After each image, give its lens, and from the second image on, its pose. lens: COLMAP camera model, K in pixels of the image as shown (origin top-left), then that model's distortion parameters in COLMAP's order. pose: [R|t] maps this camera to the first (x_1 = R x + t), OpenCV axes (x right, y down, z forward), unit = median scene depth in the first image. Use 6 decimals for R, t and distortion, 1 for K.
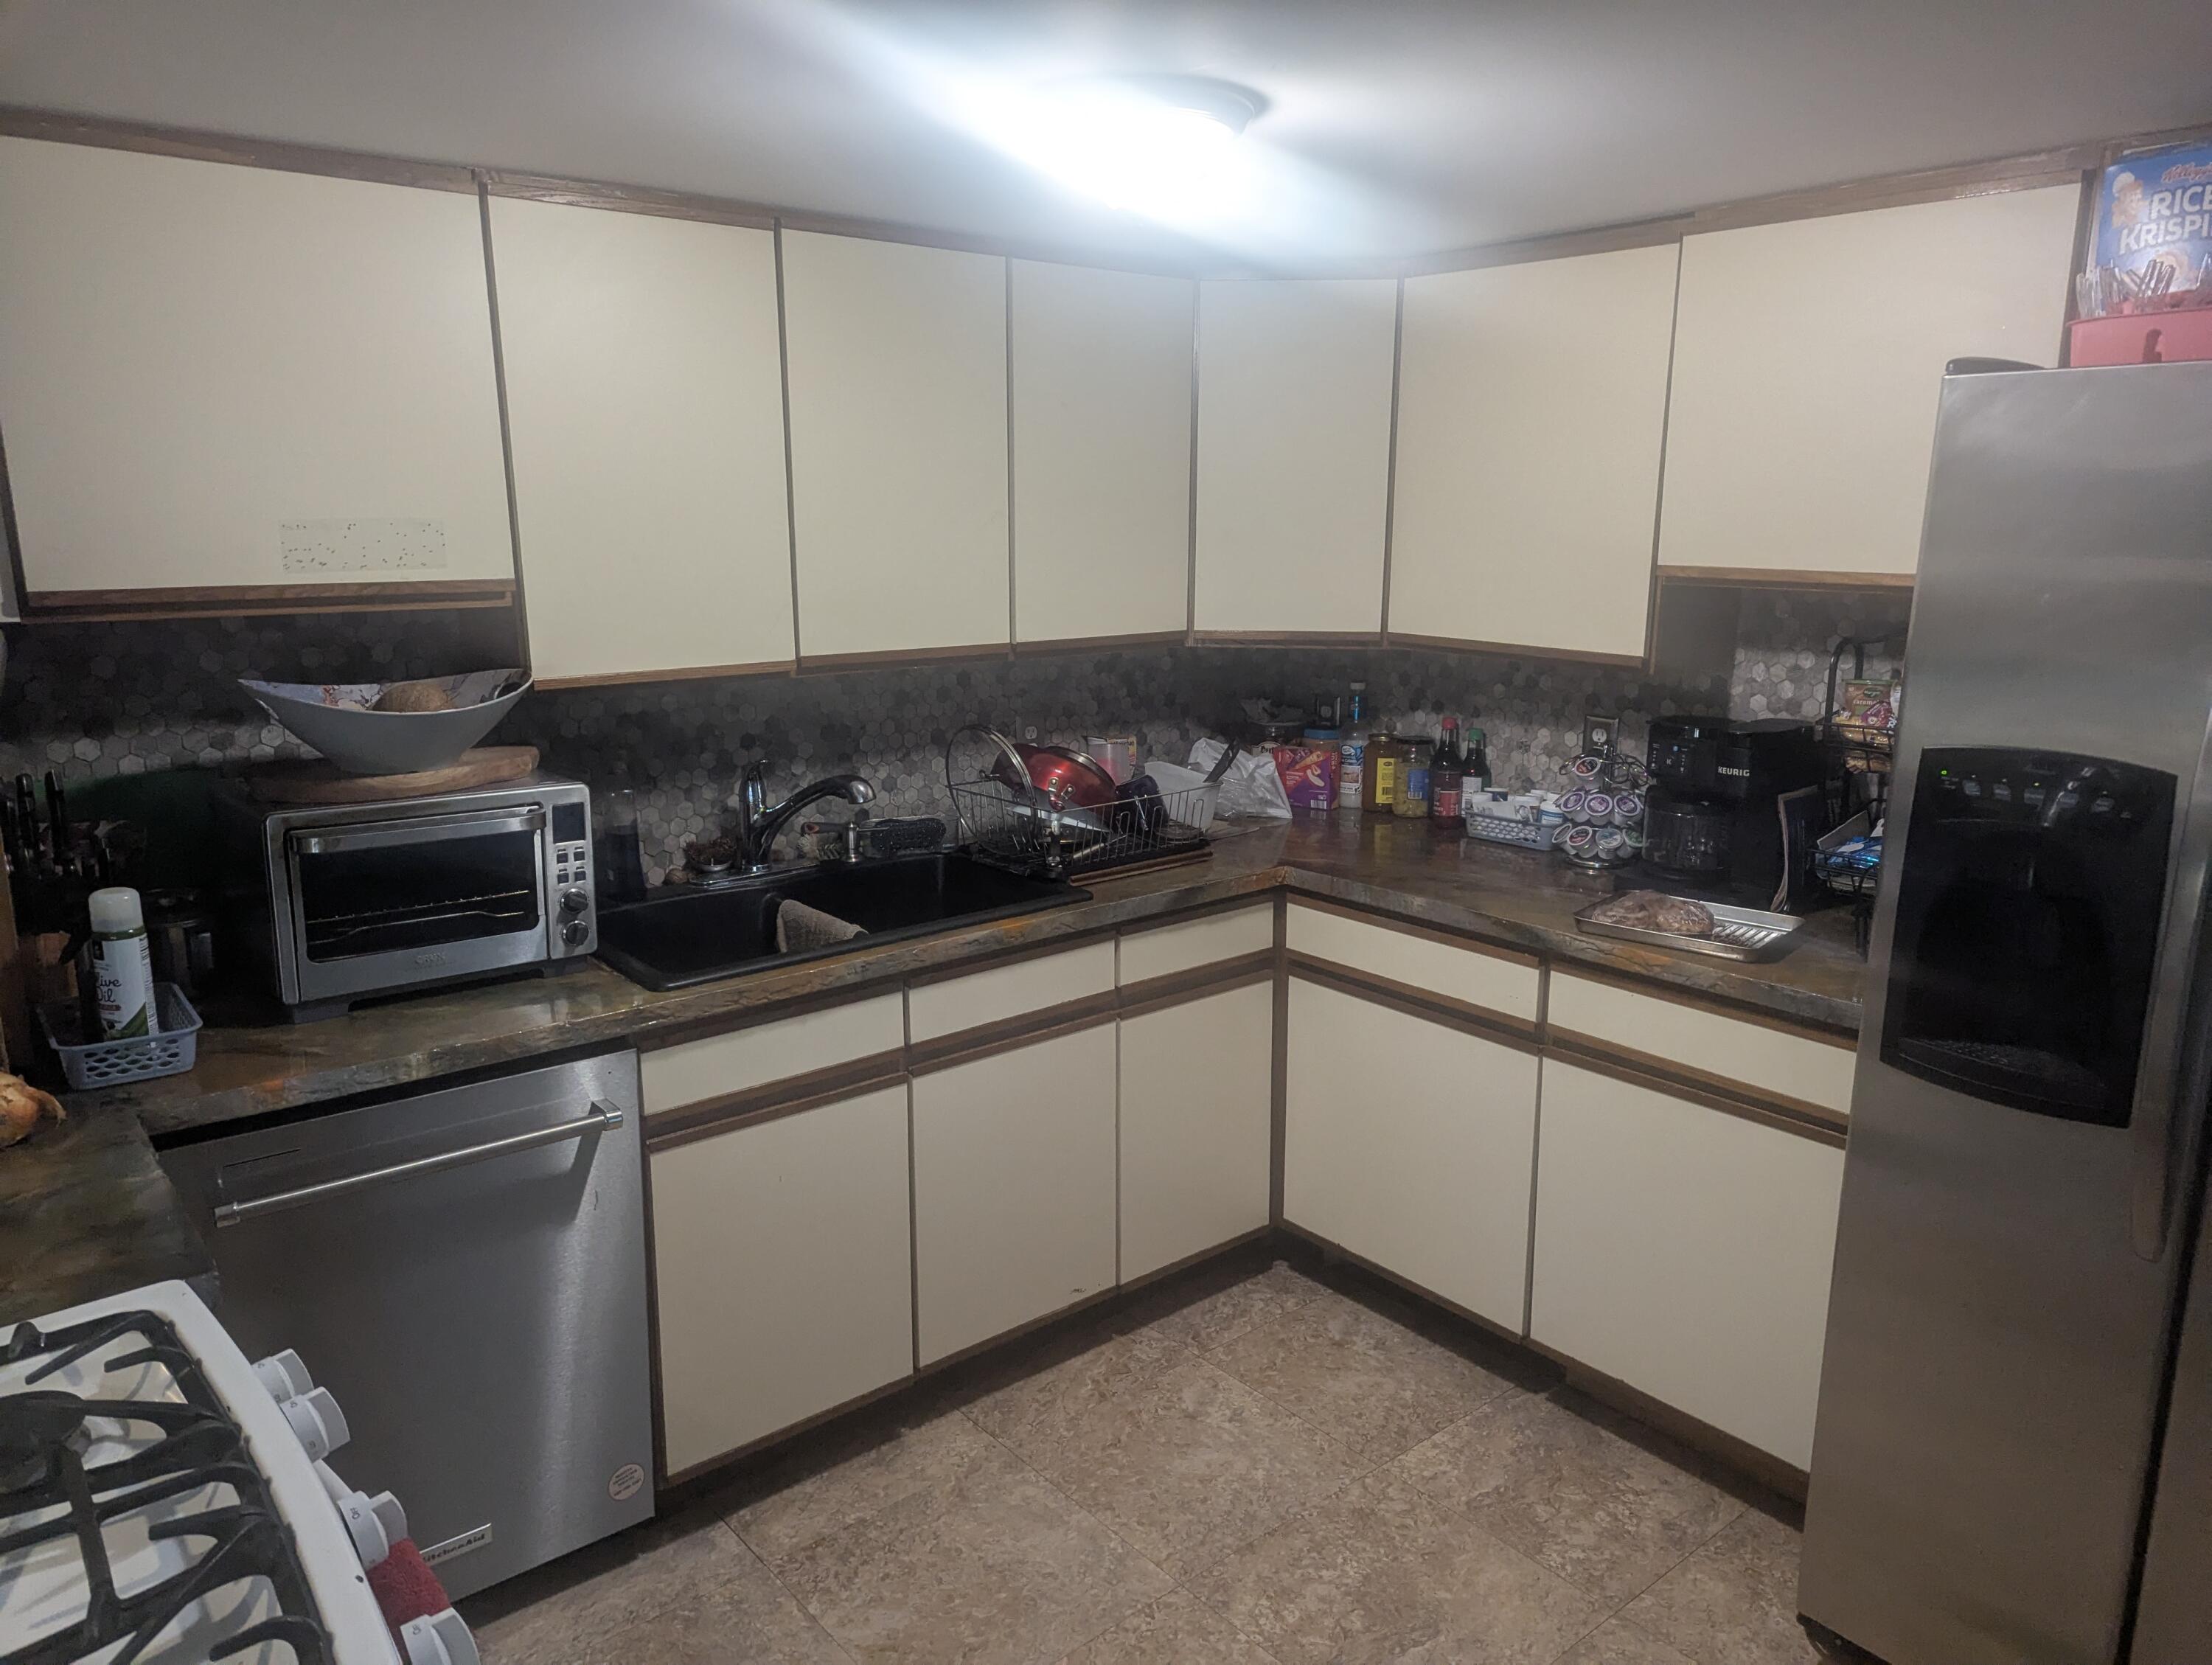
lens RADIAL K [[1538.4, 0, 1102.3], [0, 1538.4, 827.7], [0, 0, 1]] dist [0.061376, -0.056234]
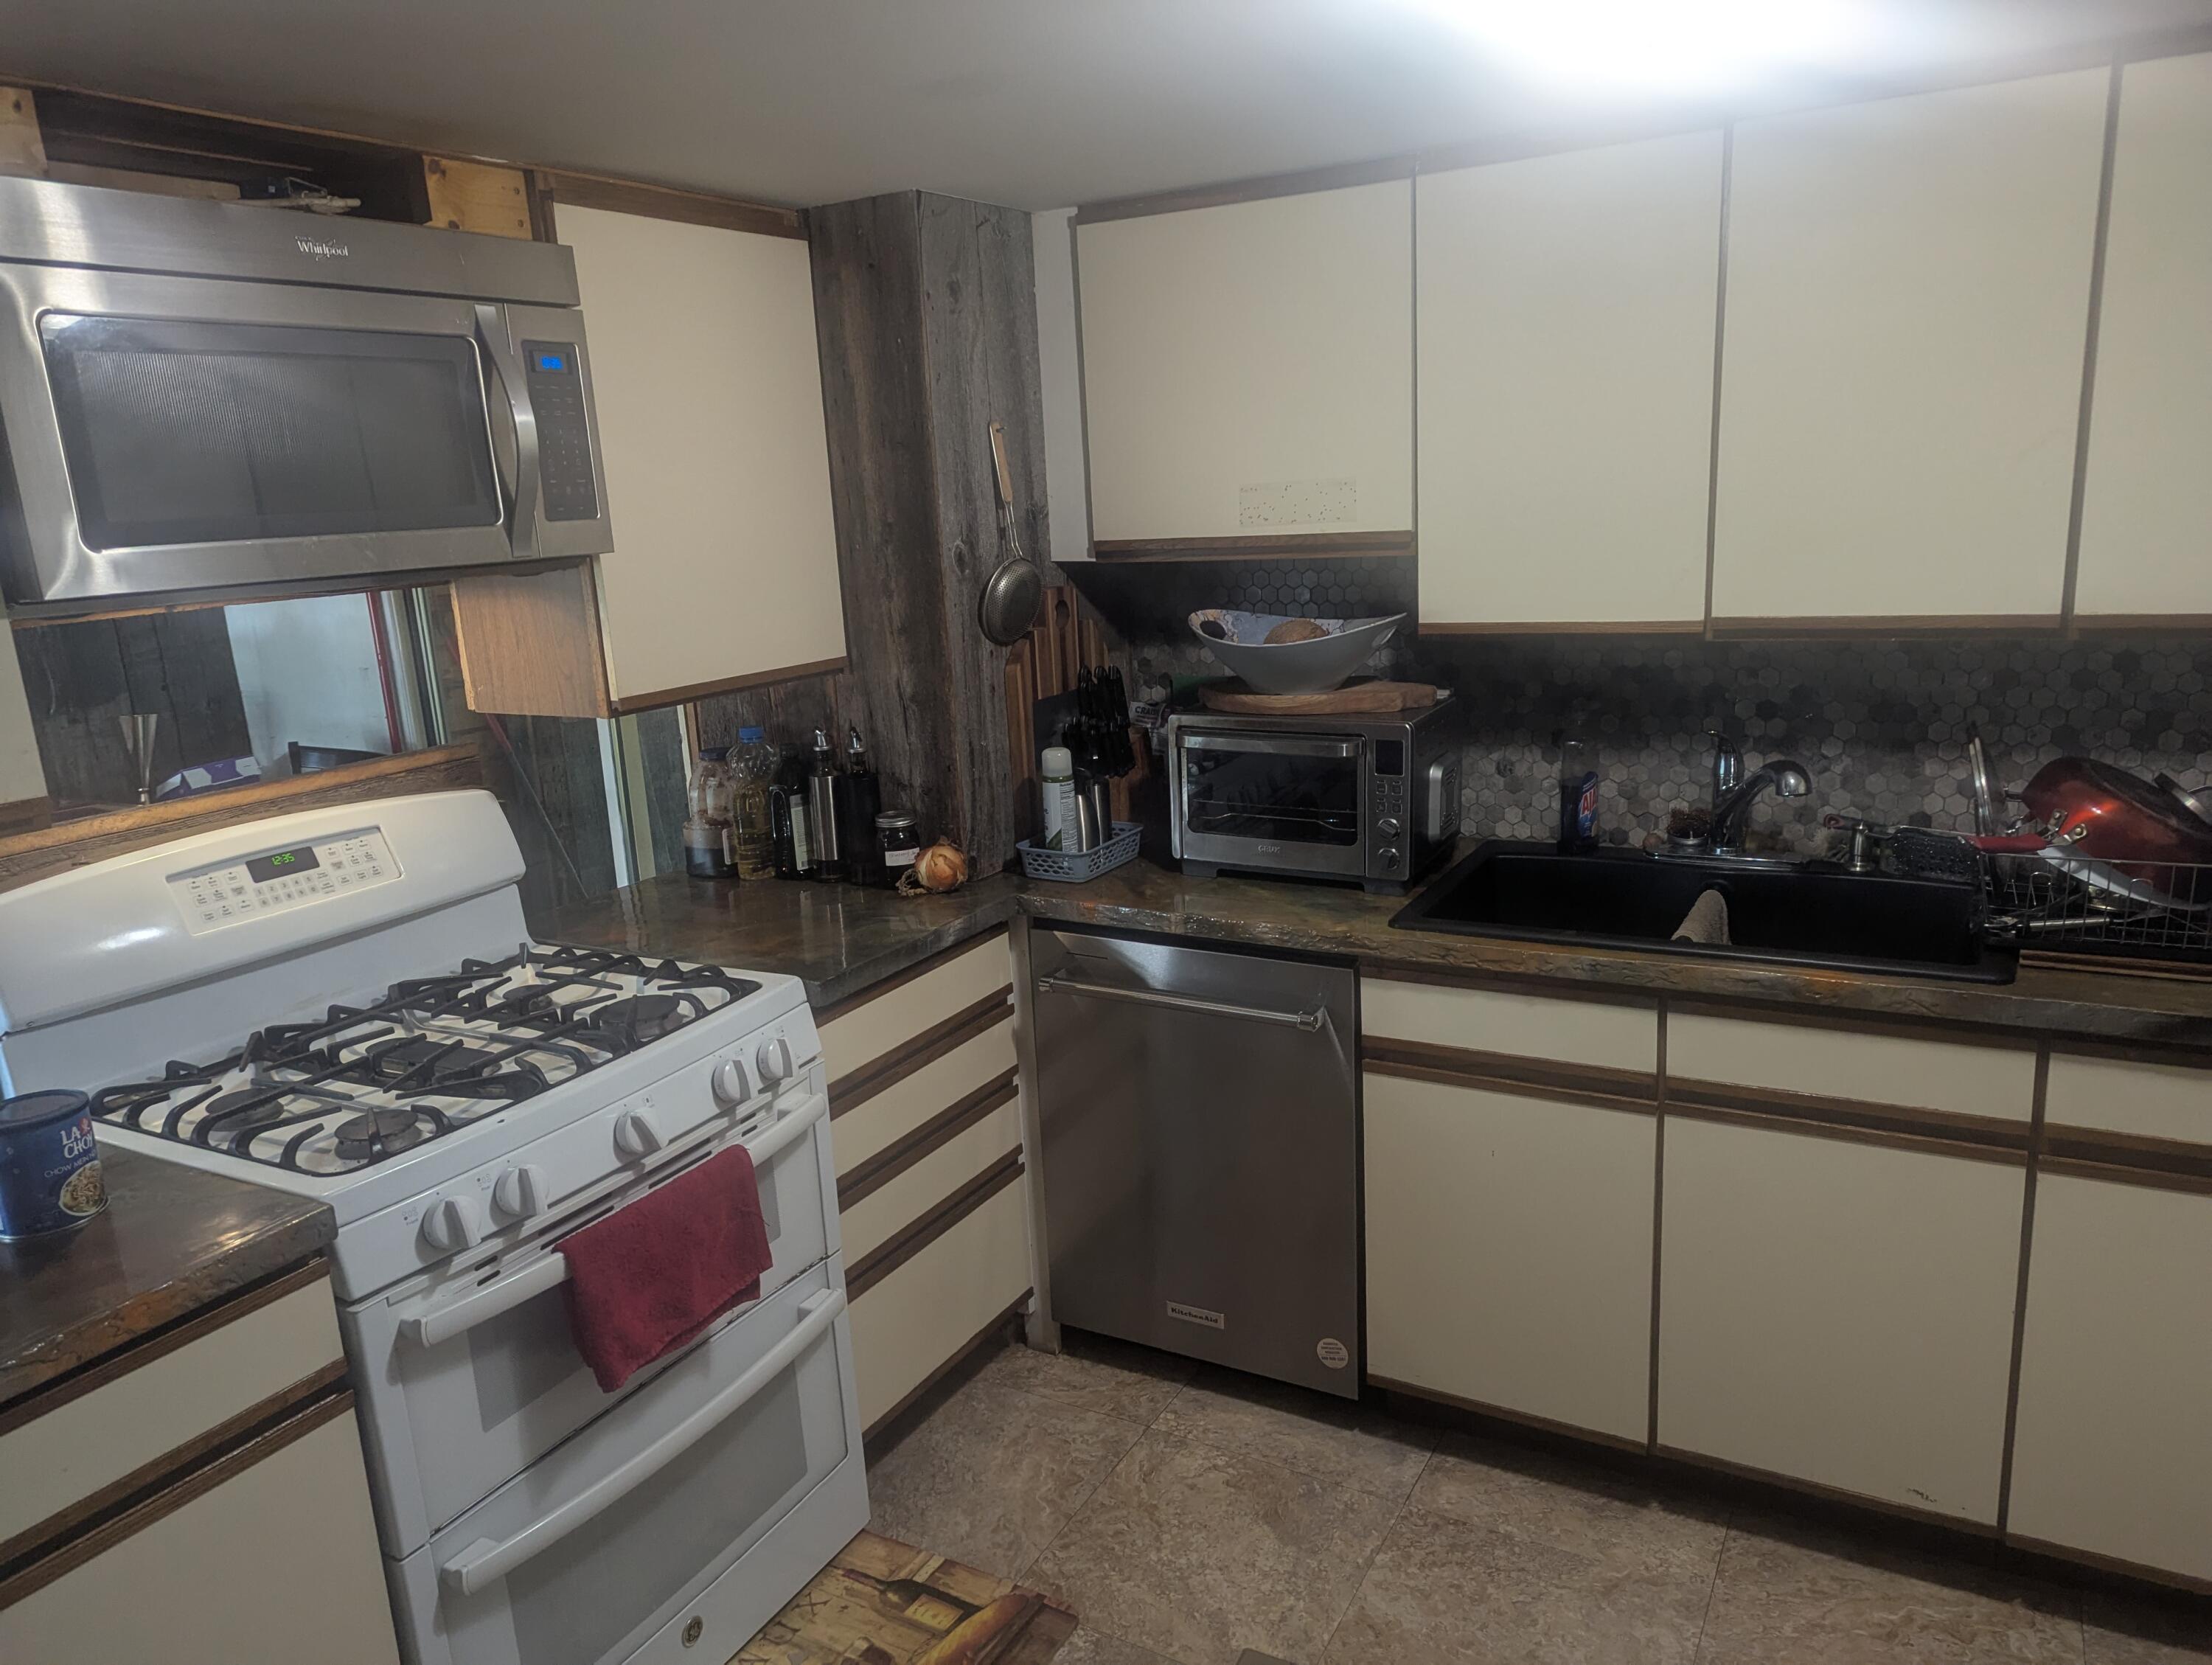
lens RADIAL K [[1562.9, 0, 1164.2], [0, 1562.9, 829.6], [0, 0, 1]] dist [0.127428, -0.119101]
pose [[0.380191, 0.189122, -0.905366, 0.534379], [-0.143067, 0.979115, 0.144450, -0.079920], [0.913776, 0.074609, 0.399308, 0.369653]]
